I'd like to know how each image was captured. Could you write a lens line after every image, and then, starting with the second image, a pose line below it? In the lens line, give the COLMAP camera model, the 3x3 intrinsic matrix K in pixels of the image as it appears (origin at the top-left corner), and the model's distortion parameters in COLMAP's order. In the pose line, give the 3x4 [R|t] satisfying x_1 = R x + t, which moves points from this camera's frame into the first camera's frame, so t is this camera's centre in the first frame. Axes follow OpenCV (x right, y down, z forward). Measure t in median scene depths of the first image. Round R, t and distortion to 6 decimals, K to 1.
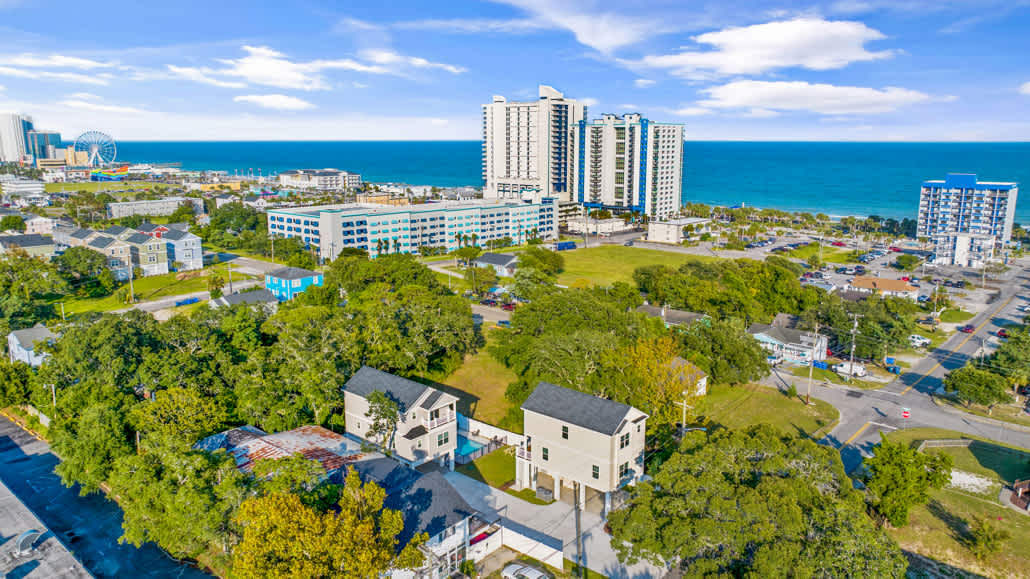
lens RADIAL K [[732.4, 0, 515.0], [0, 732.4, 289.5], [0, 0, 1]] dist [-0.011911, -0.002181]
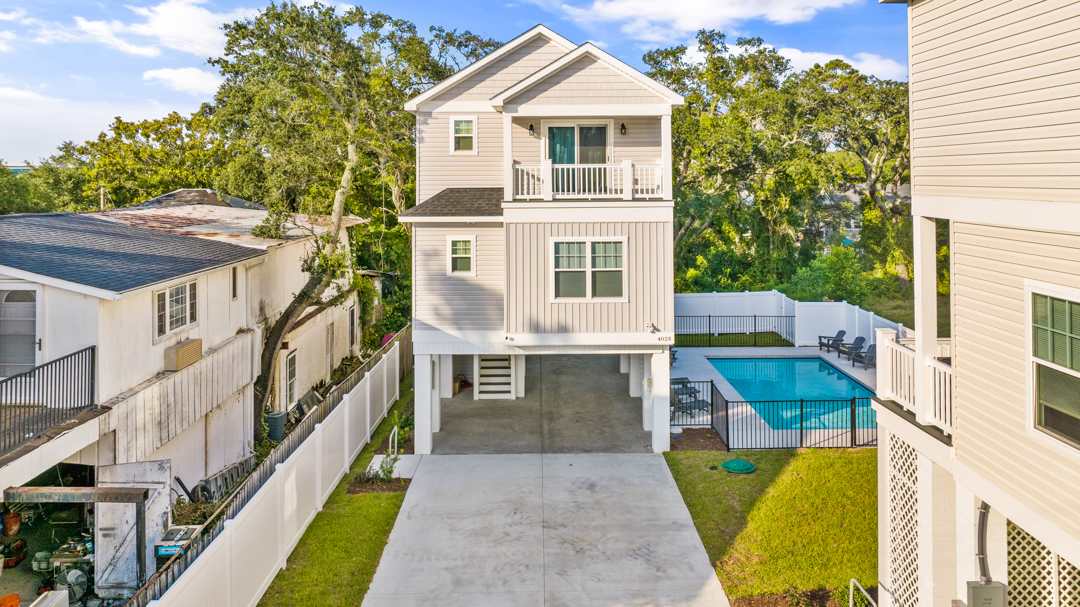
lens RADIAL K [[792.0, 0, 539.5], [0, 792.0, 179.3], [0, 0, 1]] dist [0.001700, 0.000335]
pose [[0.670238, 0.003877, -0.742136, 0.069398], [-0.150441, 0.979935, -0.130747, 0.220865], [0.726739, 0.199279, 0.657373, 0.870793]]
